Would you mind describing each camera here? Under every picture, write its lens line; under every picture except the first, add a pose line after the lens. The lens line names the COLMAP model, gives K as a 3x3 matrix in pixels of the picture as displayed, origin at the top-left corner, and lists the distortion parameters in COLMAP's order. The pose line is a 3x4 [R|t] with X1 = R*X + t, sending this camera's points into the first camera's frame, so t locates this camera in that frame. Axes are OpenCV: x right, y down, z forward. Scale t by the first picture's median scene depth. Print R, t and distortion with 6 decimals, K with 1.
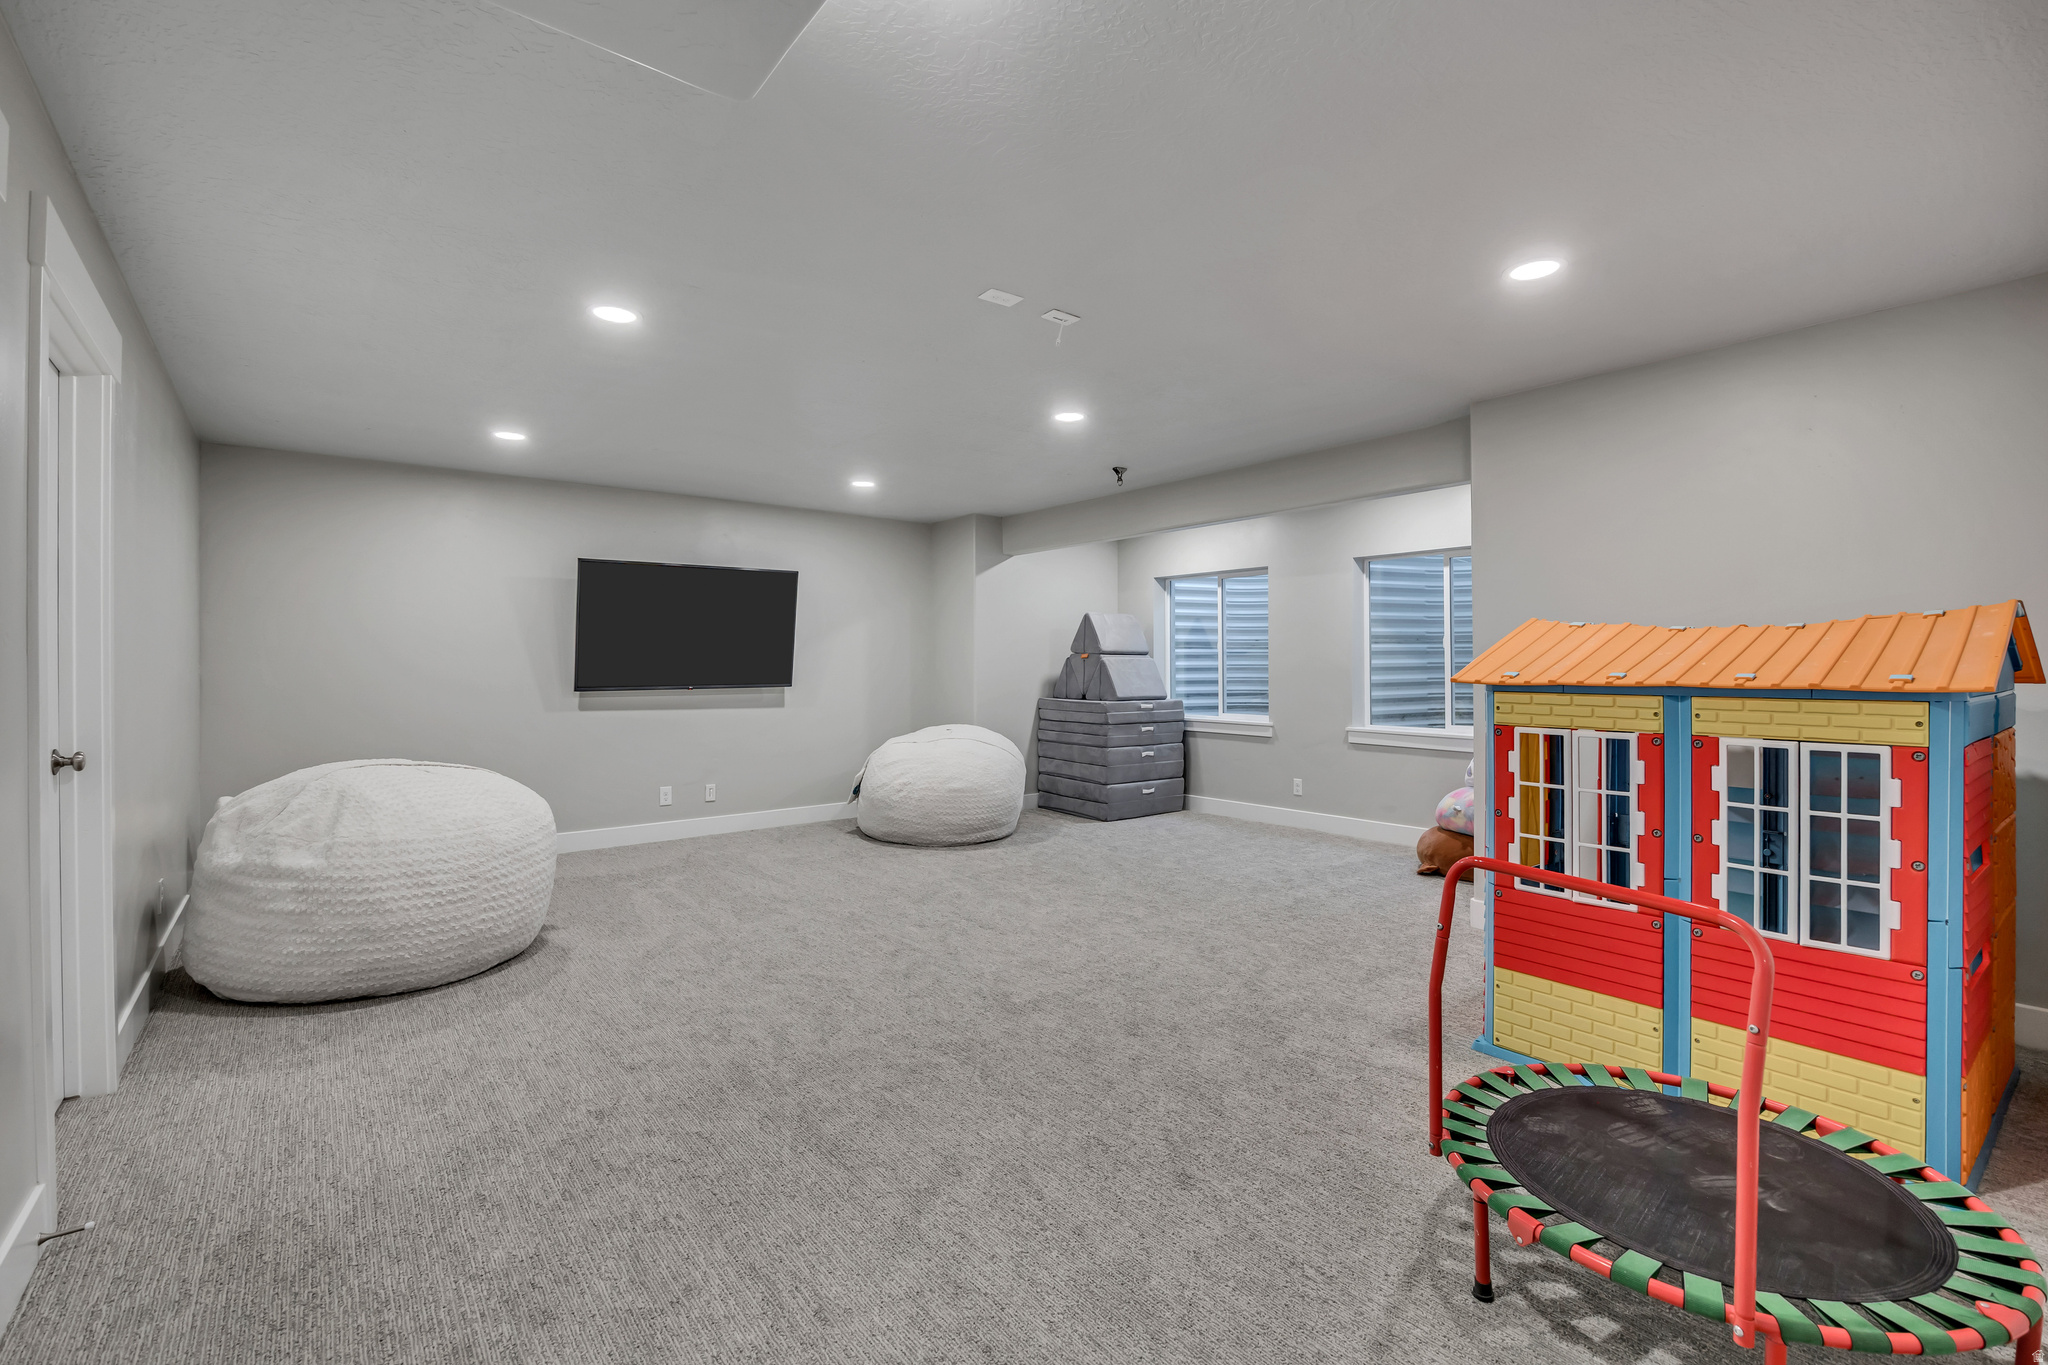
lens RADIAL K [[915.6, 0, 1022.1], [0, 915.6, 663.5], [0, 0, 1]] dist [-0.003799, -0.000397]
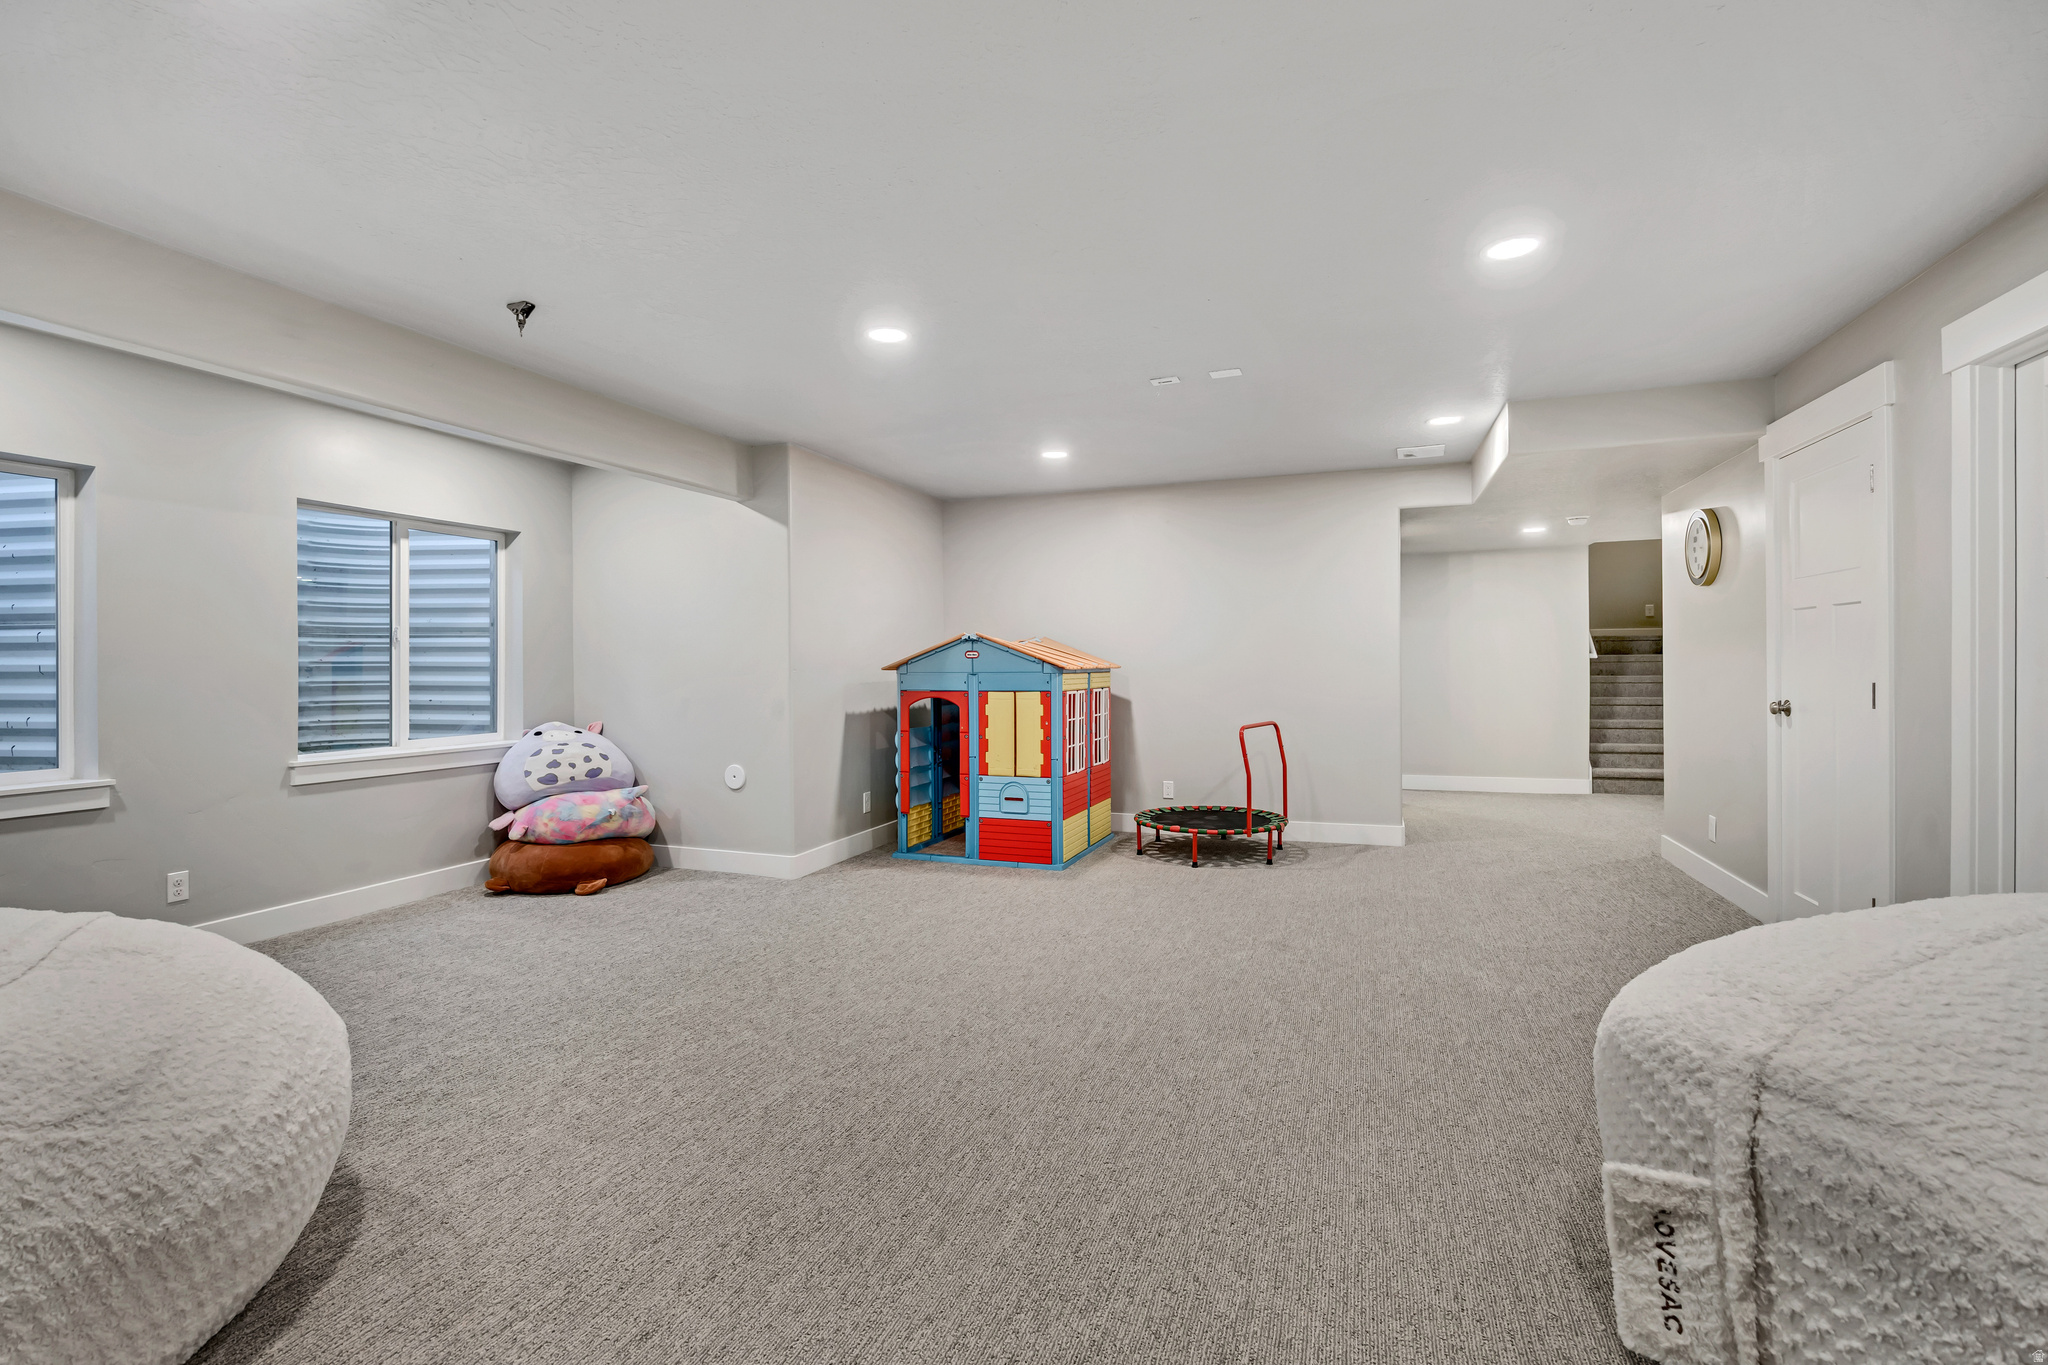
lens RADIAL K [[915.6, 0, 1022.1], [0, 915.6, 674.1], [0, 0, 1]] dist [-0.003799, -0.000397]
pose [[-0.516765, 0.002044, 0.856125, -0.444159], [0.020073, 0.999751, 0.009729, 0.012390], [-0.855892, 0.022212, -0.516678, 0.869470]]
